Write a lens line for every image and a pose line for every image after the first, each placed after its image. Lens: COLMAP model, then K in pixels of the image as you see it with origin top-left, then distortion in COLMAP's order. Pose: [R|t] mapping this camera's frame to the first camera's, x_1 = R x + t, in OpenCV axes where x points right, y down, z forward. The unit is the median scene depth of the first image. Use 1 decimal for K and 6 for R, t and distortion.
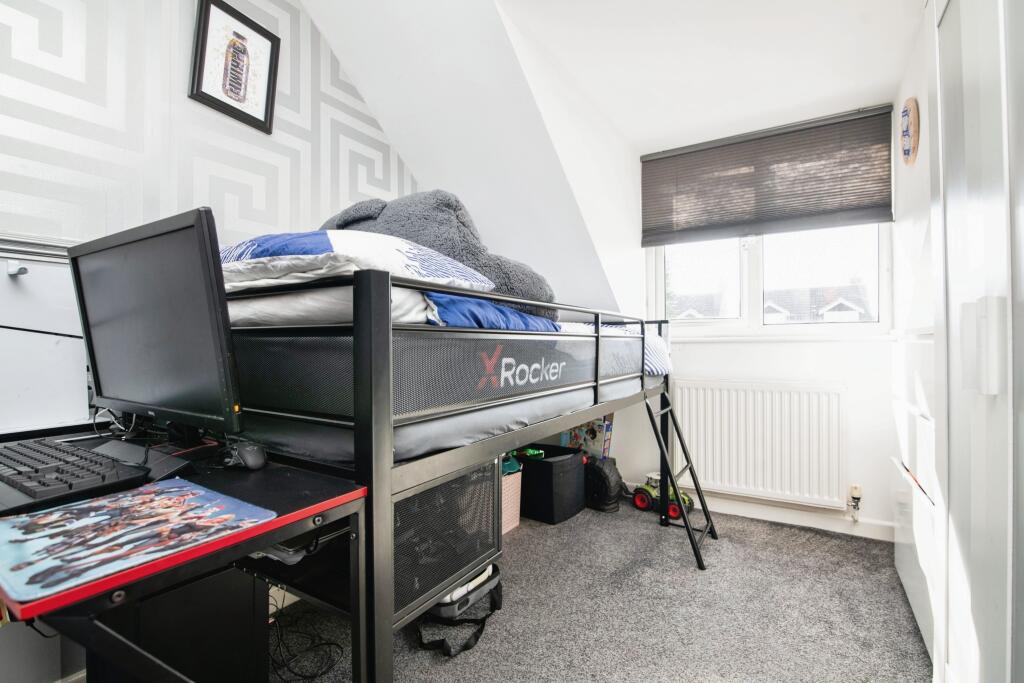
lens RADIAL K [[476.8, 0, 510.9], [0, 476.8, 340.9], [0, 0, 1]] dist [-0.016682, -0.000223]
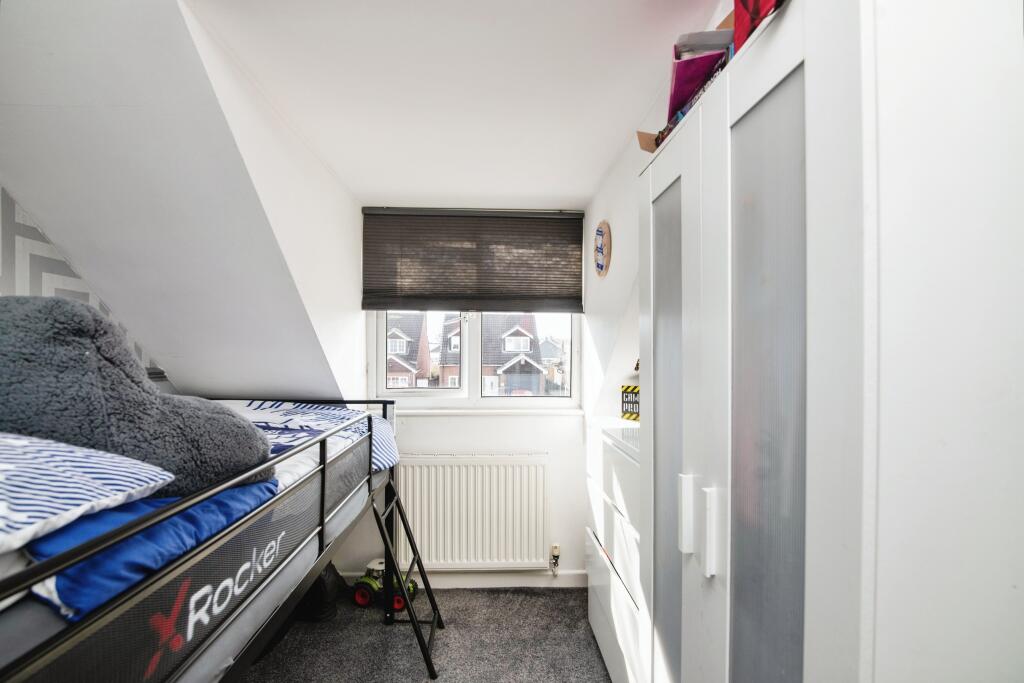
lens RADIAL K [[476.8, 0, 510.9], [0, 476.8, 340.9], [0, 0, 1]] dist [-0.016682, -0.000223]
pose [[0.816269, 0.006333, 0.577638, -0.018829], [-0.009097, 0.999957, 0.001892, -0.176699], [-0.577601, -0.006799, 0.816291, 0.128865]]
